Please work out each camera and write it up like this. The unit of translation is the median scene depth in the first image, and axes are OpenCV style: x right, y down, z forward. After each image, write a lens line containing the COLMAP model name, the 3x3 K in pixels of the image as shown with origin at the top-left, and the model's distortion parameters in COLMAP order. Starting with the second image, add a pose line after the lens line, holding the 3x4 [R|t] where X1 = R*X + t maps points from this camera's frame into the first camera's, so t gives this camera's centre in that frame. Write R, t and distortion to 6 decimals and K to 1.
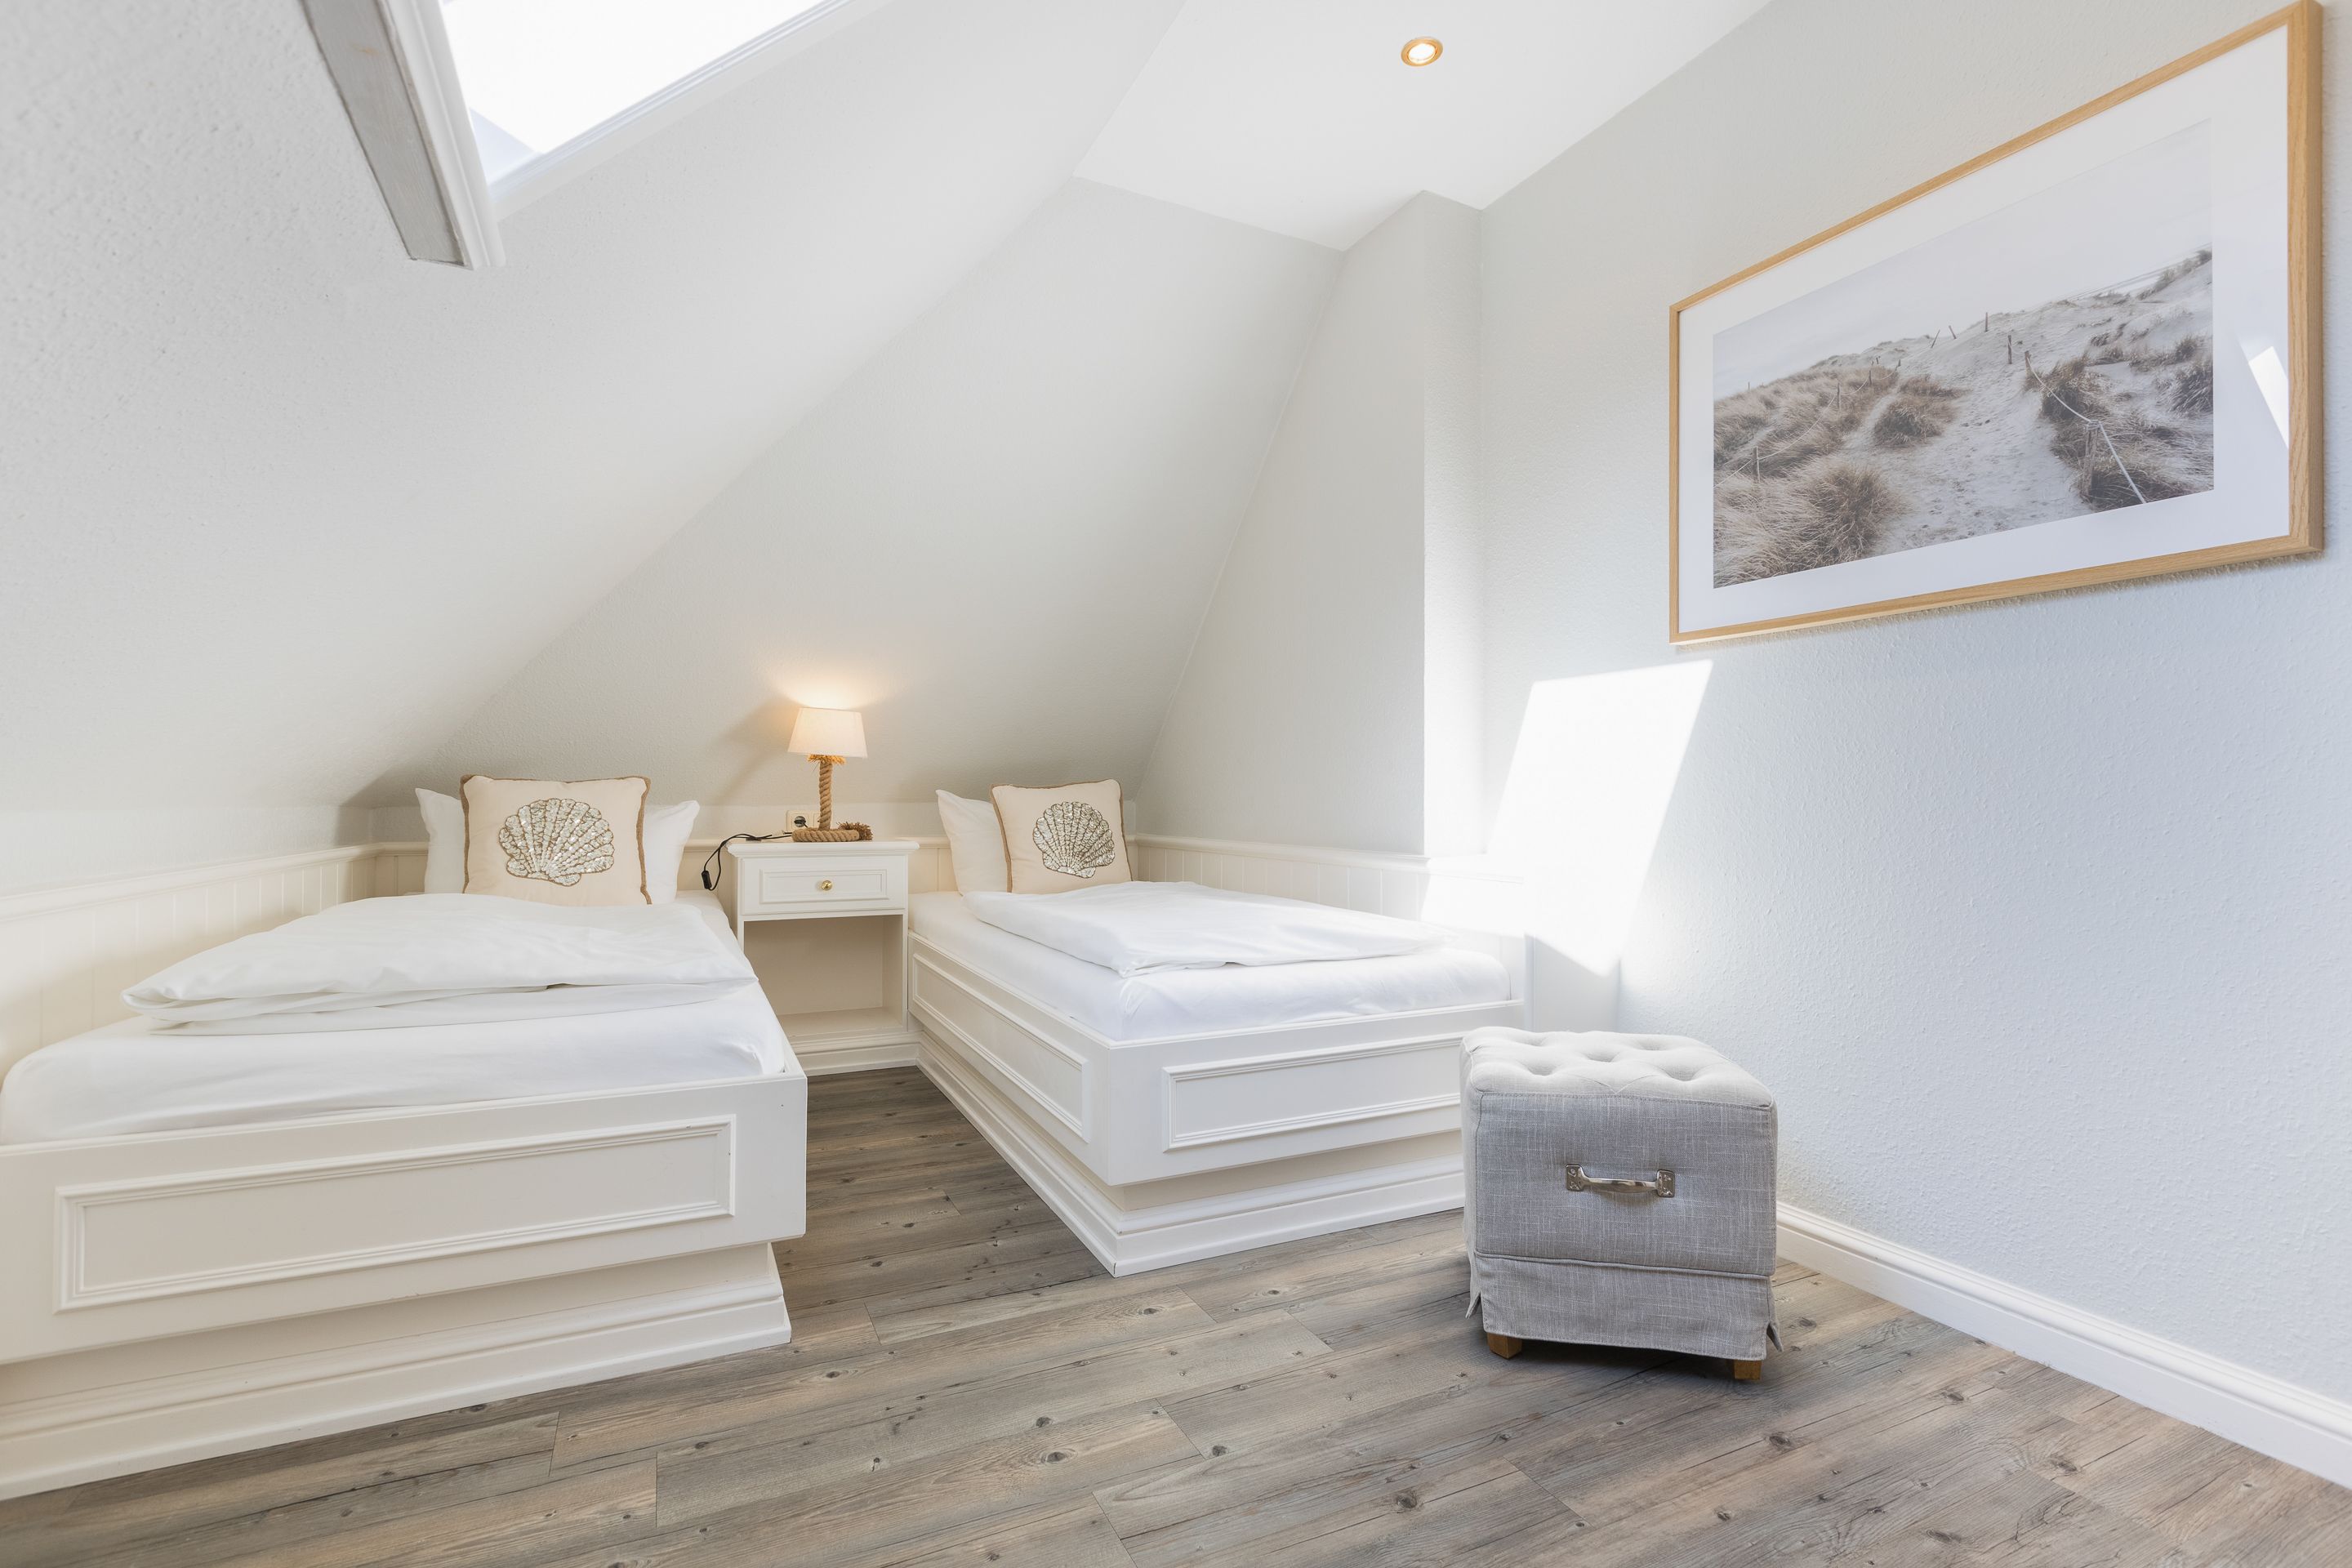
lens RADIAL K [[1074.0, 0, 1173.0], [0, 1074.0, 783.9], [0, 0, 1]] dist [-0.005303, -0.000047]
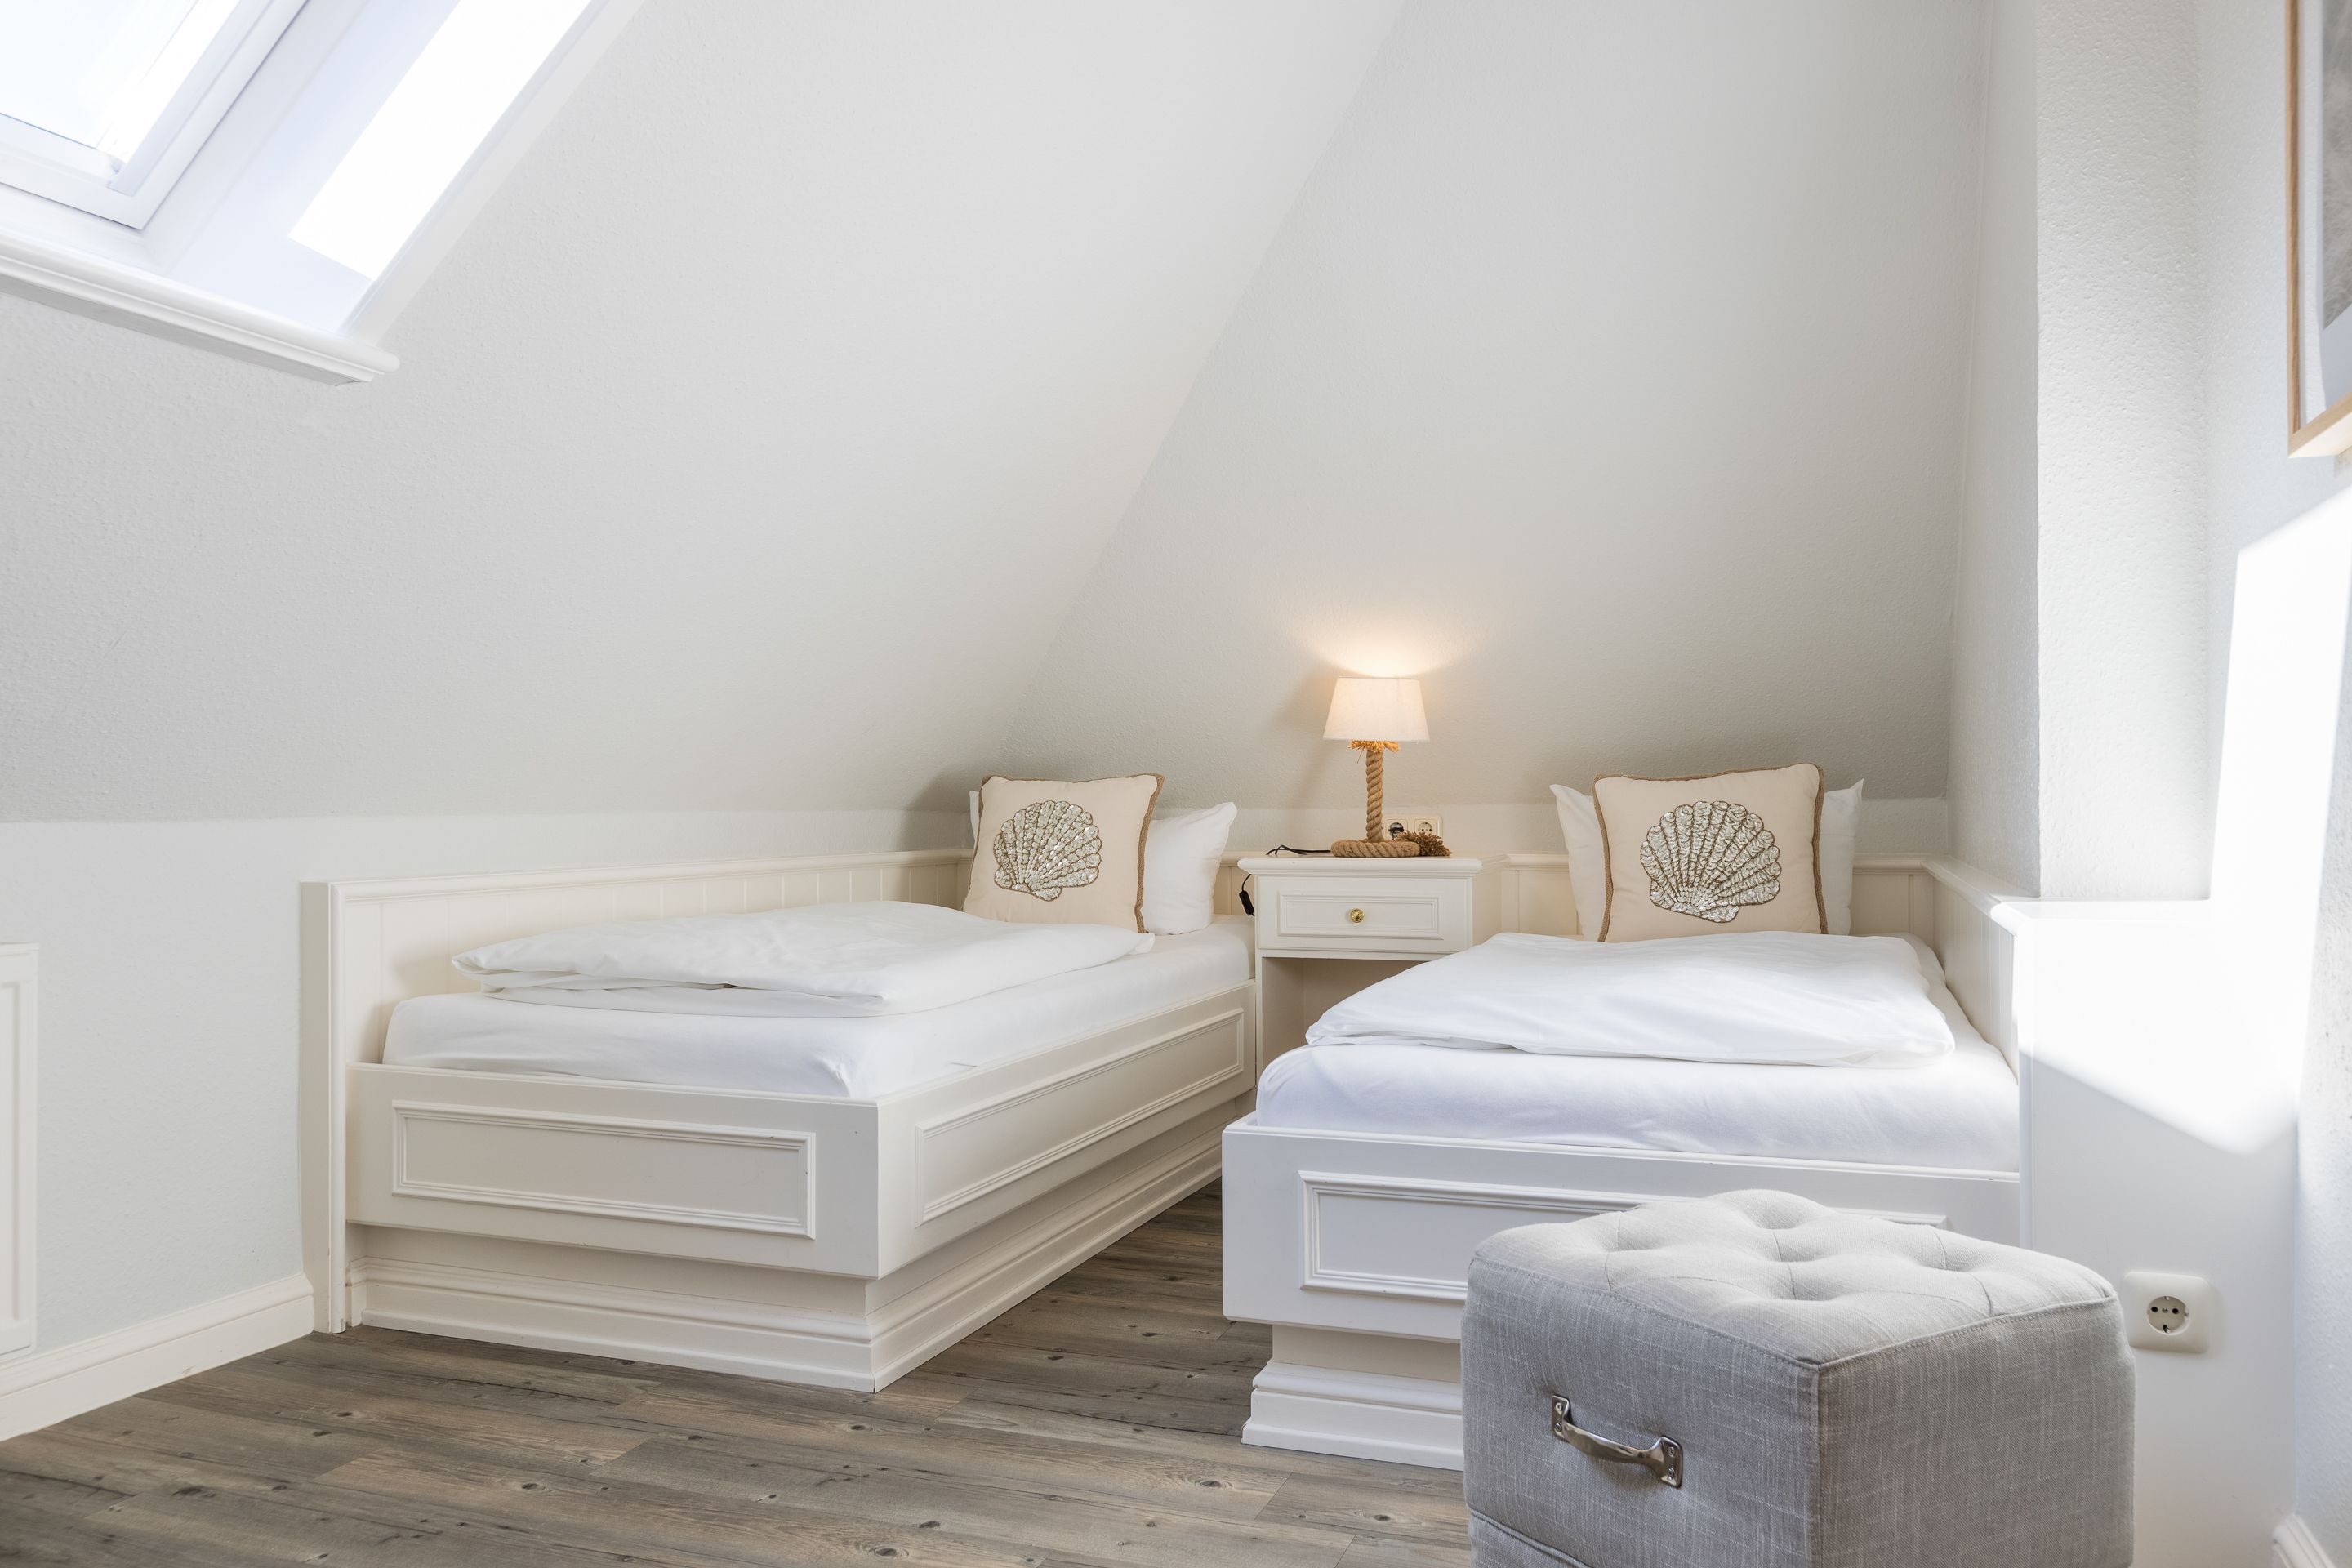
lens RADIAL K [[1718.9, 0, 1177.0], [0, 1718.9, 784.7], [0, 0, 1]] dist [-0.002459, -0.002913]
pose [[0.698929, -0.012871, -0.715075, 1.084097], [0.017224, 0.999851, -0.001162, 0.008075], [0.714984, -0.011505, 0.699047, 0.200927]]
